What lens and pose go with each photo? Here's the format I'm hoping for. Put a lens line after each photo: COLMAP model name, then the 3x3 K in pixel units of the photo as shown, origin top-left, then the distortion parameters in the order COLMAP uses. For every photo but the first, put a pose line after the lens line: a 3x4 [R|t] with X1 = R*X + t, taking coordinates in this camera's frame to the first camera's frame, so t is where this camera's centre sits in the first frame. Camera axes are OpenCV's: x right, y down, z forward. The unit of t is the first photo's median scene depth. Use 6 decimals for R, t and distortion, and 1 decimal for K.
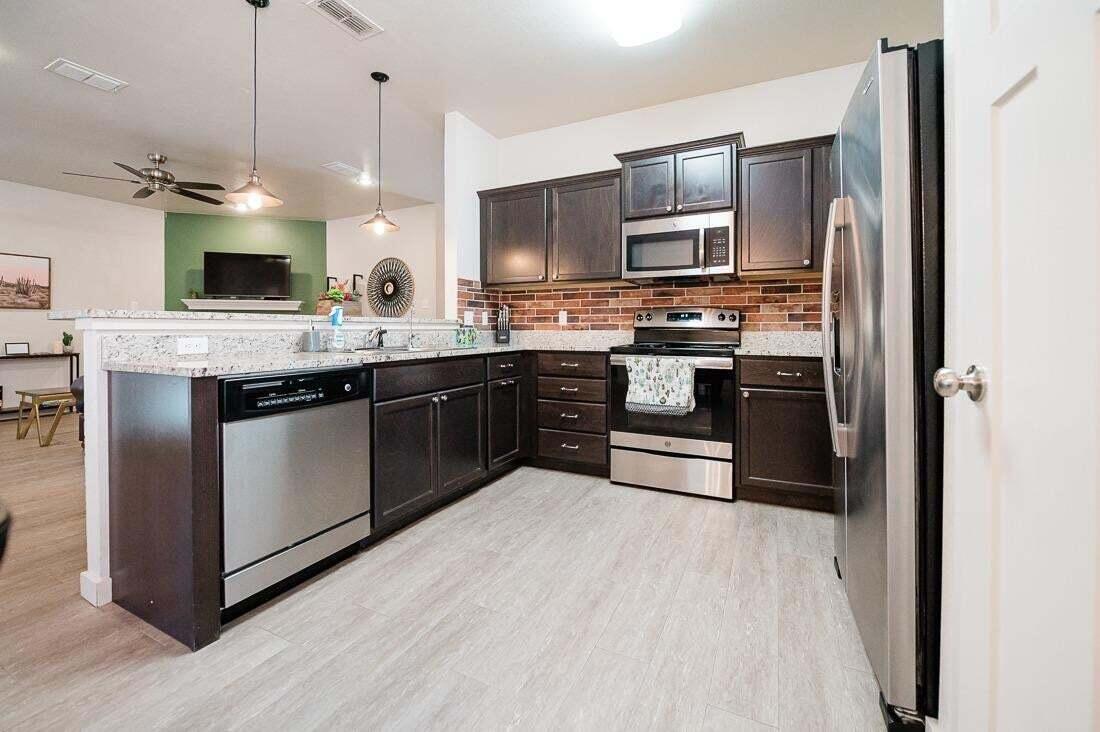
lens RADIAL K [[461.9, 0, 556.4], [0, 461.9, 329.1], [0, 0, 1]] dist [-0.011446, 0.000031]
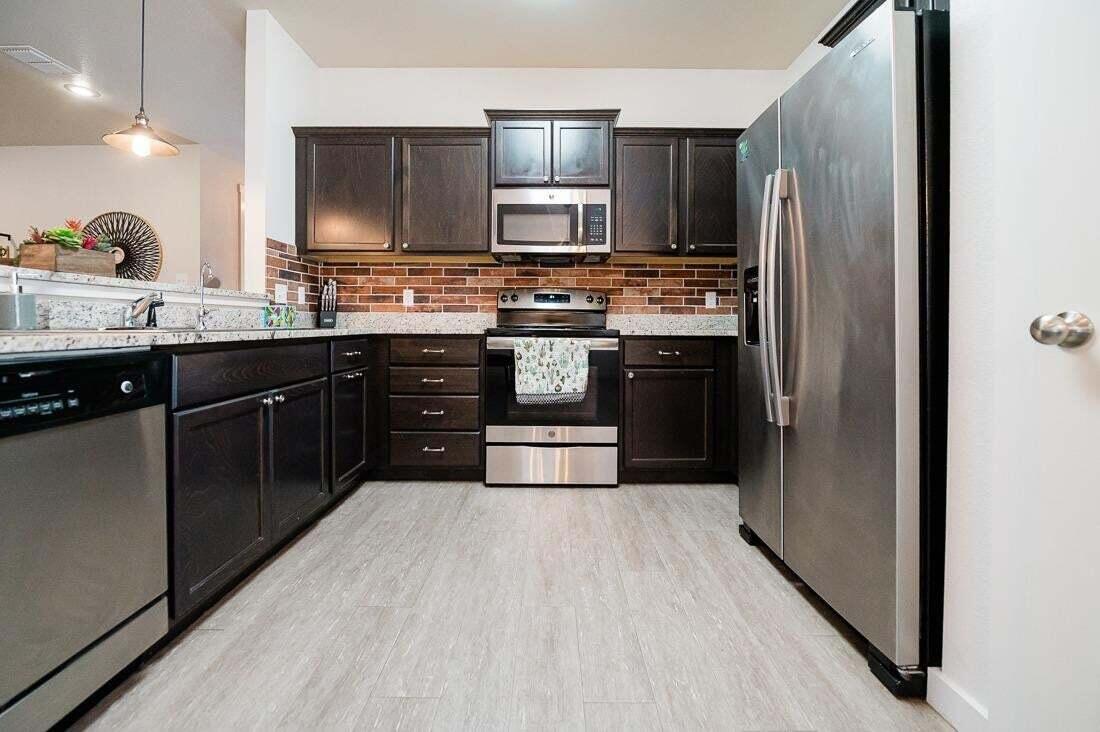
lens RADIAL K [[461.9, 0, 558.4], [0, 461.9, 325.5], [0, 0, 1]] dist [-0.011446, 0.000031]
pose [[0.896869, 0.002886, 0.442288, -0.134278], [-0.004399, 0.999987, 0.002396, 0.028179], [-0.442275, -0.004095, 0.896870, 0.155040]]
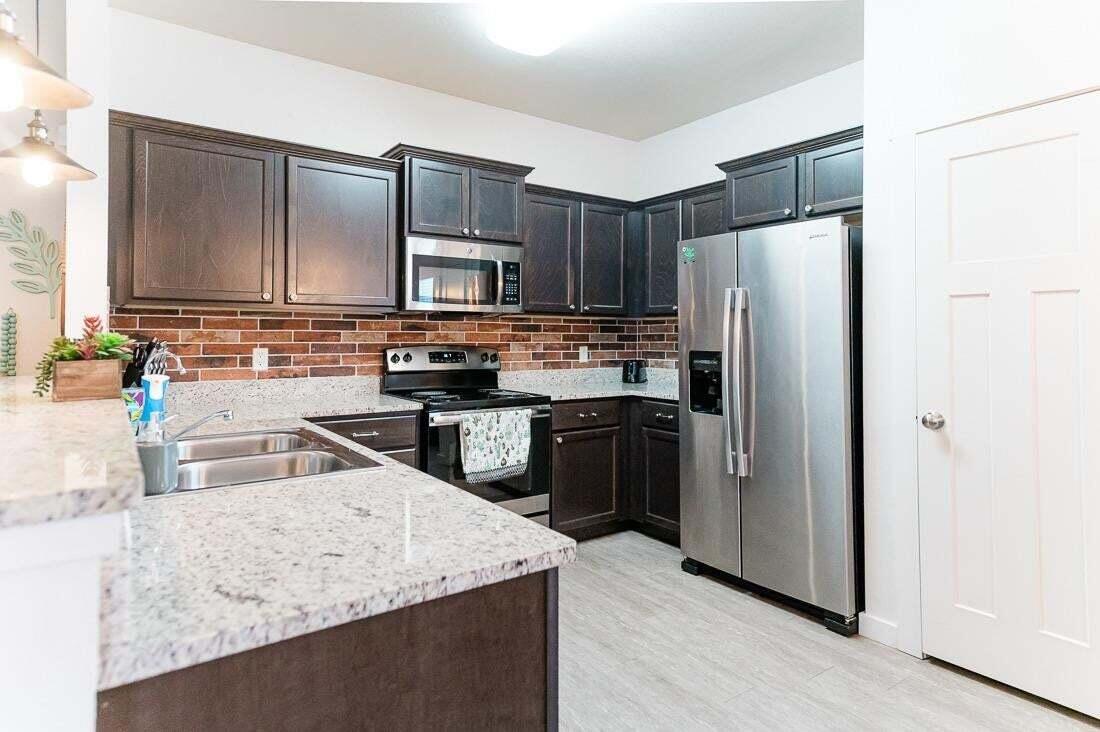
lens RADIAL K [[614.4, 0, 571.0], [0, 614.4, 321.0], [0, 0, 1]] dist [0.014950, -0.000006]
pose [[0.472554, 0.024847, 0.880952, -0.623307], [-0.005603, 0.999667, -0.025189, -0.067852], [-0.881284, 0.006967, 0.472535, 0.290717]]
